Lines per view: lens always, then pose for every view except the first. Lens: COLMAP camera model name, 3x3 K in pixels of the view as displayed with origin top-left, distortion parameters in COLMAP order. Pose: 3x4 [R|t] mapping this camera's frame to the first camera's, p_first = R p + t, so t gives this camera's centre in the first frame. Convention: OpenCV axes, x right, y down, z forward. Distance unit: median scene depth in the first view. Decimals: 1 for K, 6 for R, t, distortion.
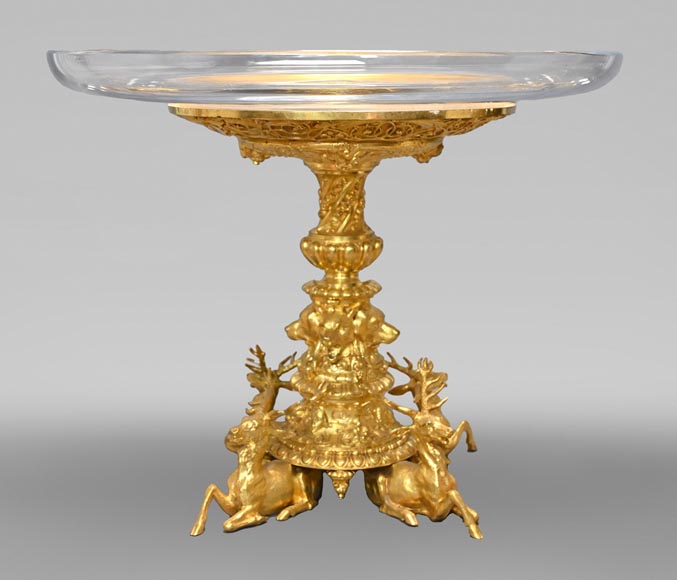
lens RADIAL K [[1190.3, 0, 336.8], [0, 1190.3, 286.8], [0, 0, 1]] dist [0.044951, 0.000000]
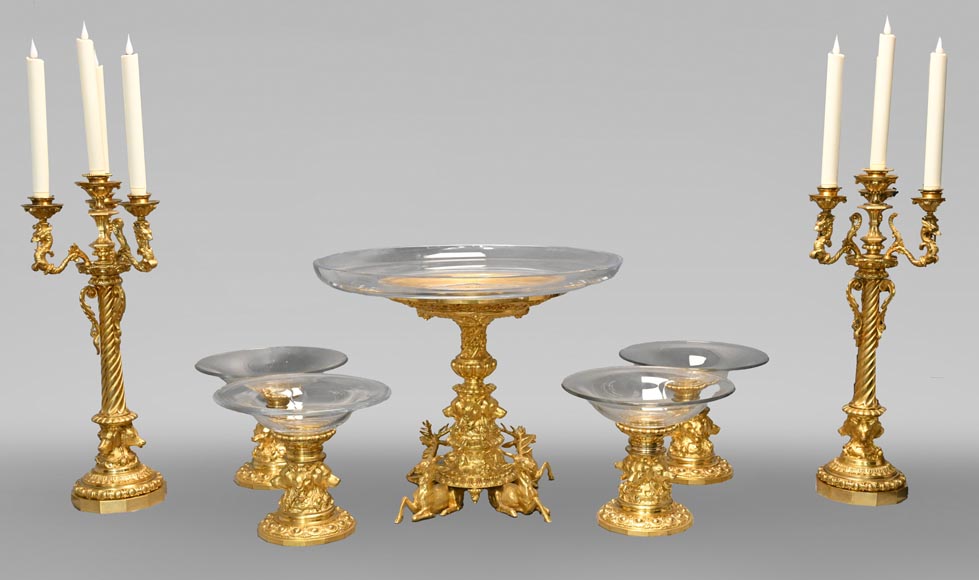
lens RADIAL K [[1070.9, 0, 489.6], [0, 1070.9, 298.5], [0, 0, 1]] dist [-0.103046, 0.000000]
pose [[0.999773, -0.012012, 0.017620, 0.000555], [0.013072, 0.998033, -0.061316, -0.035366], [-0.016849, 0.061533, 0.997963, -0.644200]]
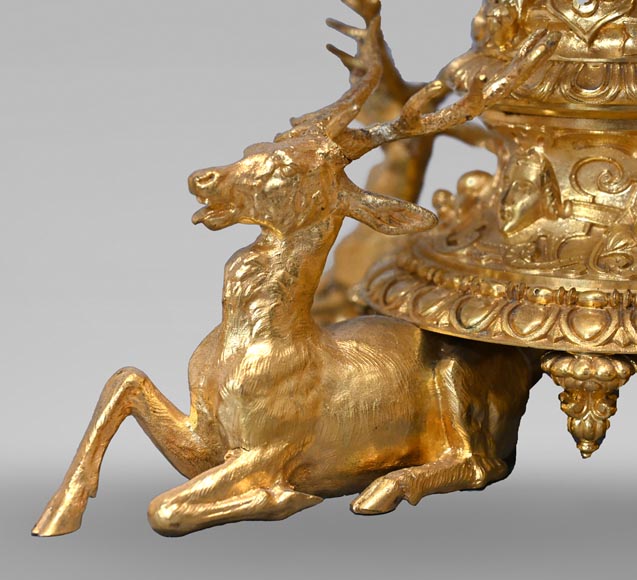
lens RADIAL K [[1749.5, 0, 318.3], [0, 1749.5, 290.5], [0, 0, 1]] dist [-0.085562, 0.000000]
pose [[0.976668, 0.048924, -0.209110, 0.026373], [-0.042828, 0.998518, 0.033581, 0.127015], [0.210443, -0.023841, 0.977315, 0.580223]]
